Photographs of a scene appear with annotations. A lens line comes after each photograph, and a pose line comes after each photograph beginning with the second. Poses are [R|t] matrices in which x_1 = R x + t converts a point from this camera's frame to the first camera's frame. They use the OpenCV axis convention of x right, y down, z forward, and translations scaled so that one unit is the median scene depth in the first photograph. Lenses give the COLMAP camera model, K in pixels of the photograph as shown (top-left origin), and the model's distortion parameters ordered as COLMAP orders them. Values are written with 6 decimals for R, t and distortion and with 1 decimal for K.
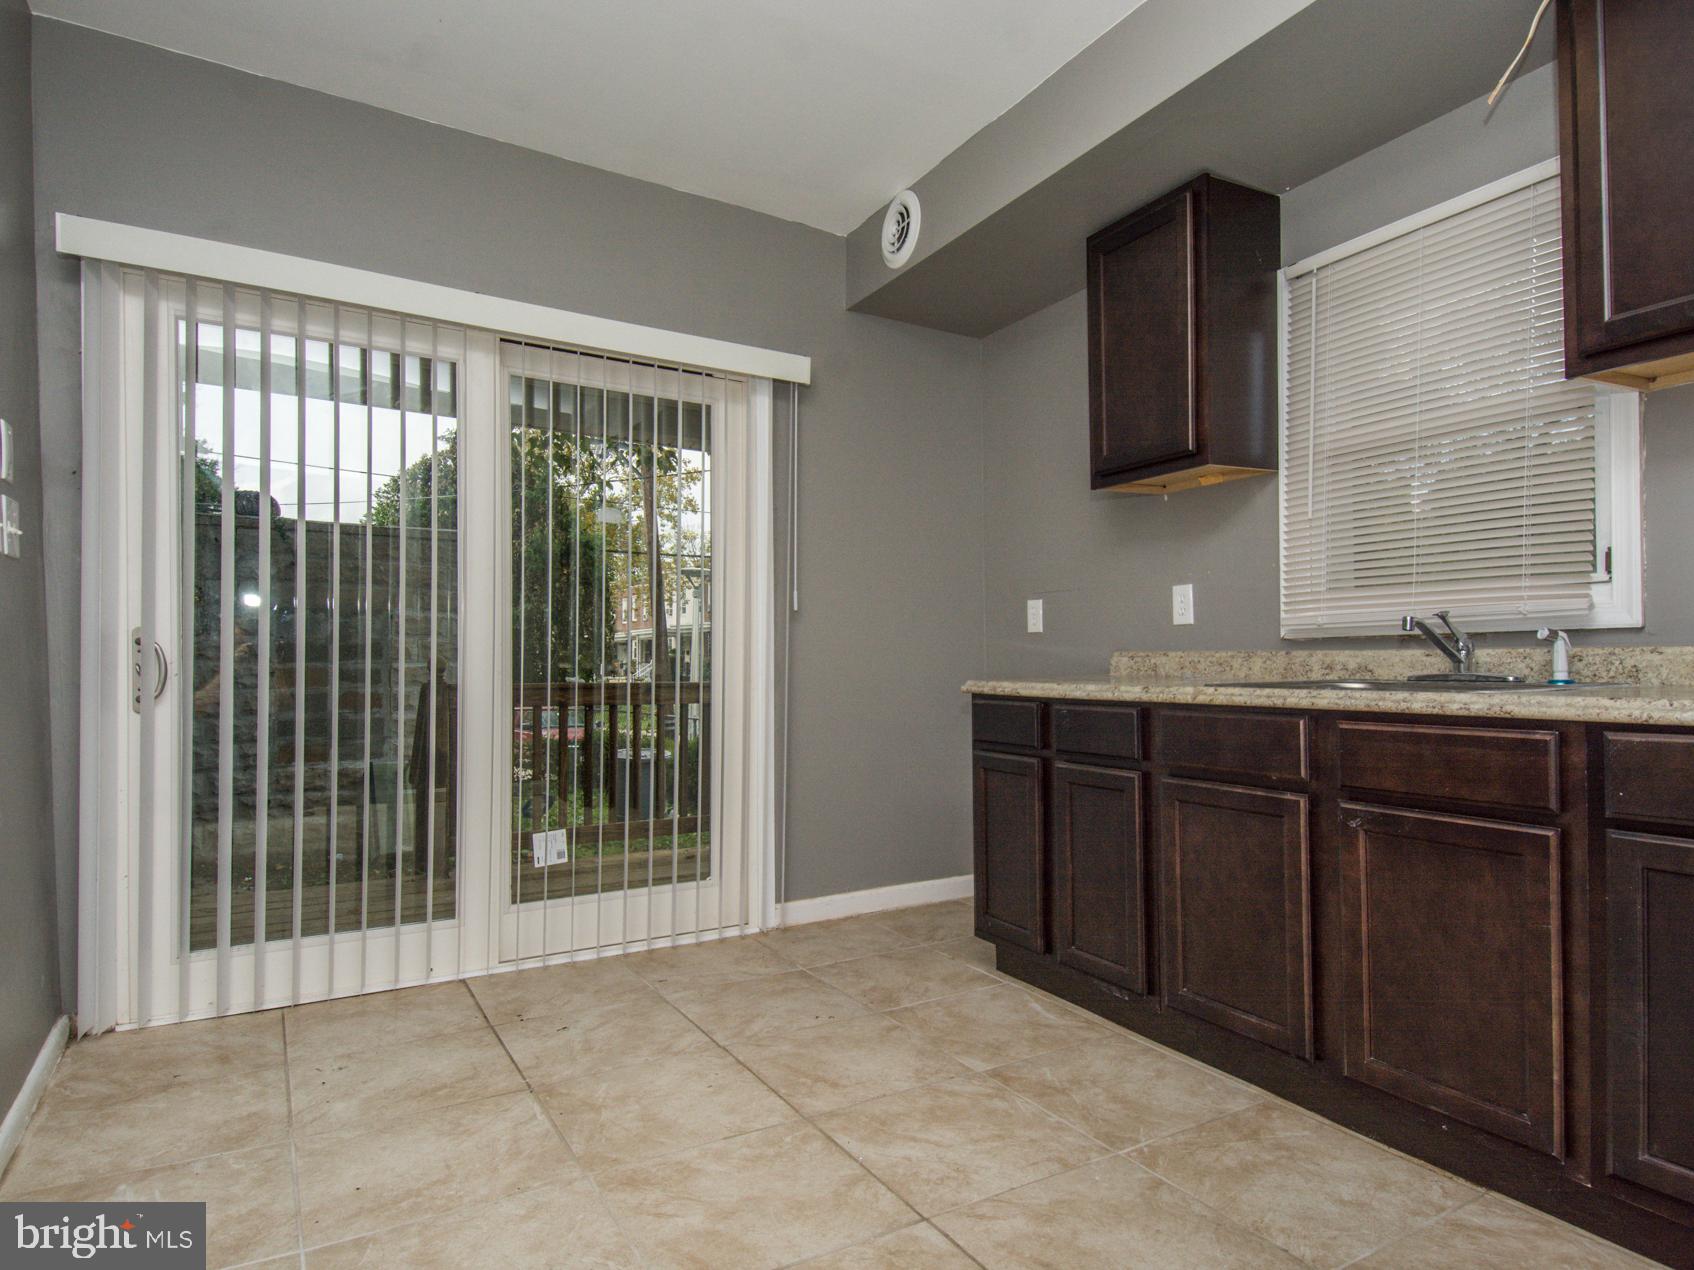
lens RADIAL K [[1014.0, 0, 851.7], [0, 1014.0, 634.4], [0, 0, 1]] dist [0.085510, -0.060067]
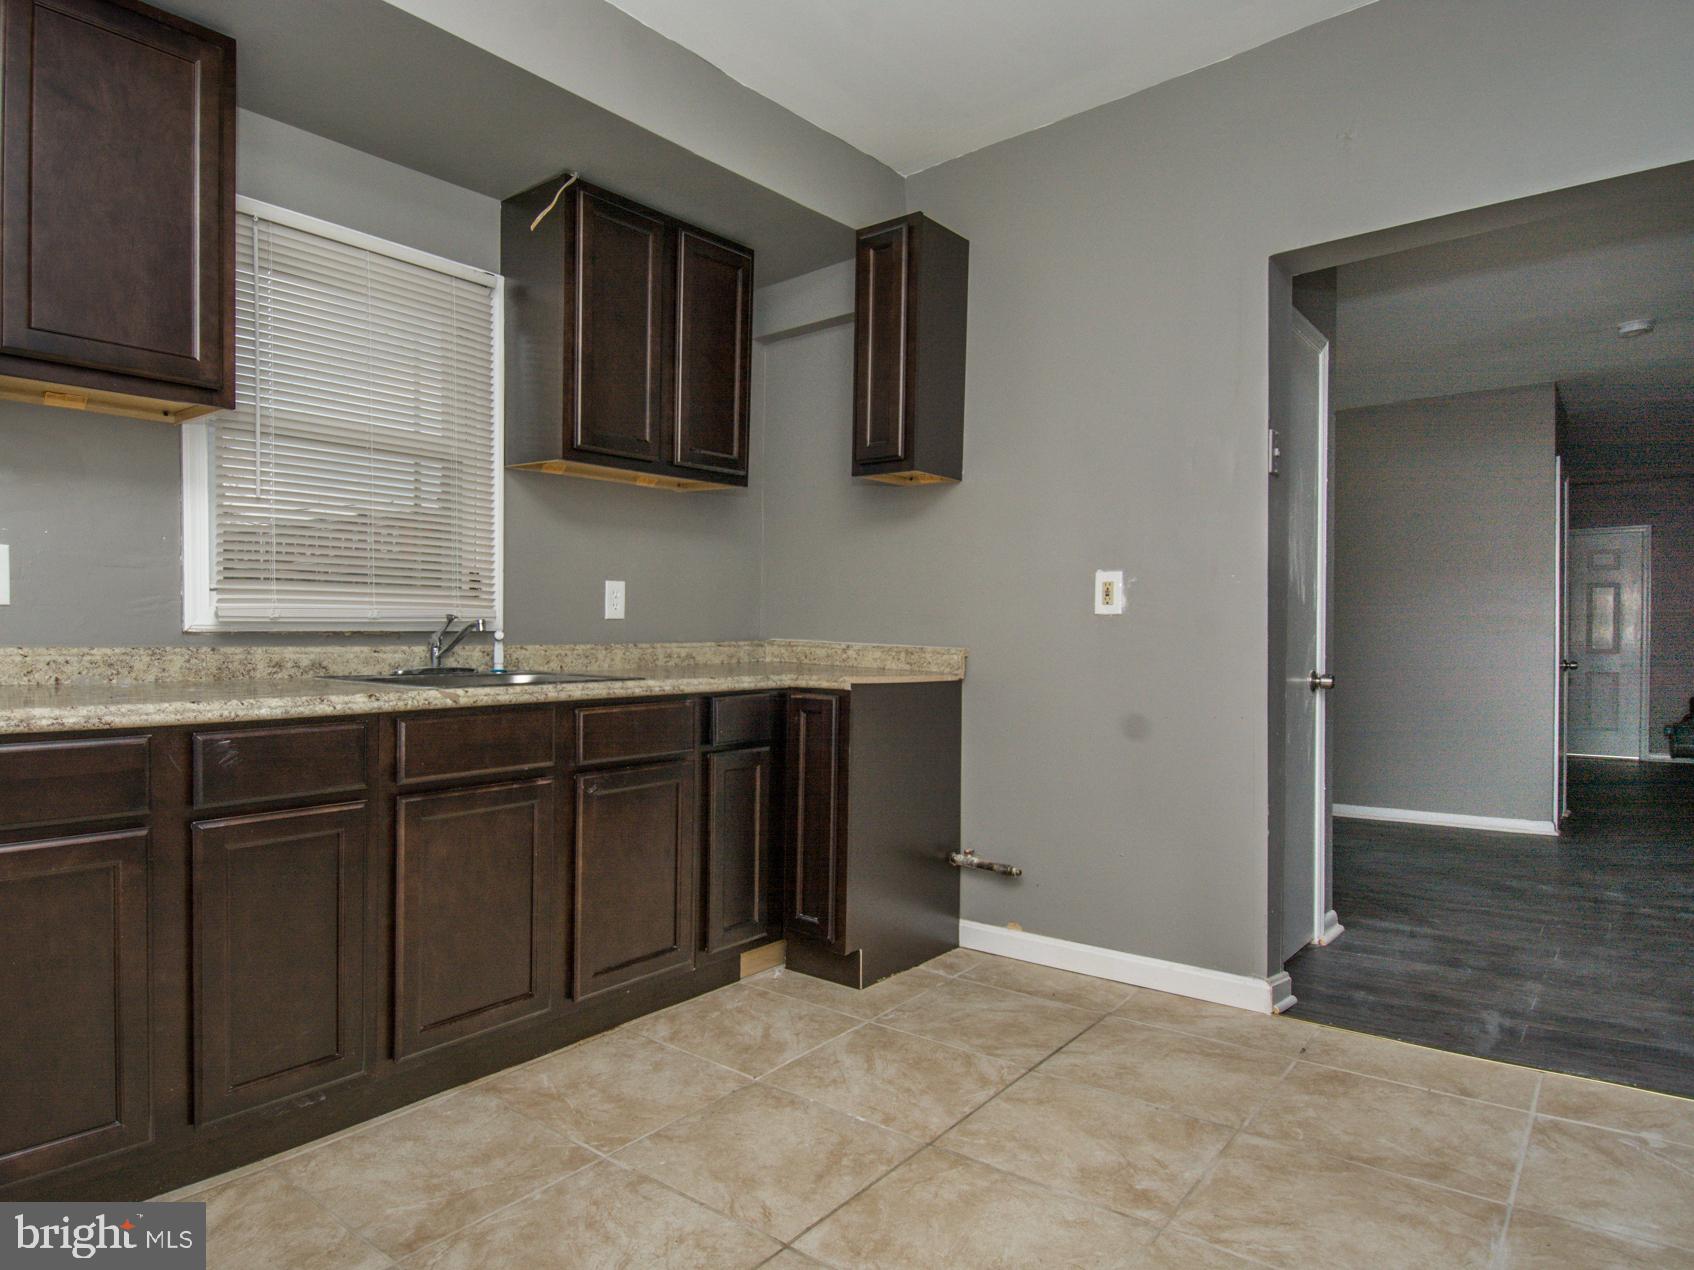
lens RADIAL K [[926.7, 0, 845.8], [0, 926.7, 656.2], [0, 0, 1]] dist [-0.029821, -0.000255]
pose [[-0.360918, 0.003638, 0.932591, -0.568553], [-0.008823, 0.999934, -0.007315, 0.030825], [-0.932556, -0.010868, -0.360862, 0.996758]]
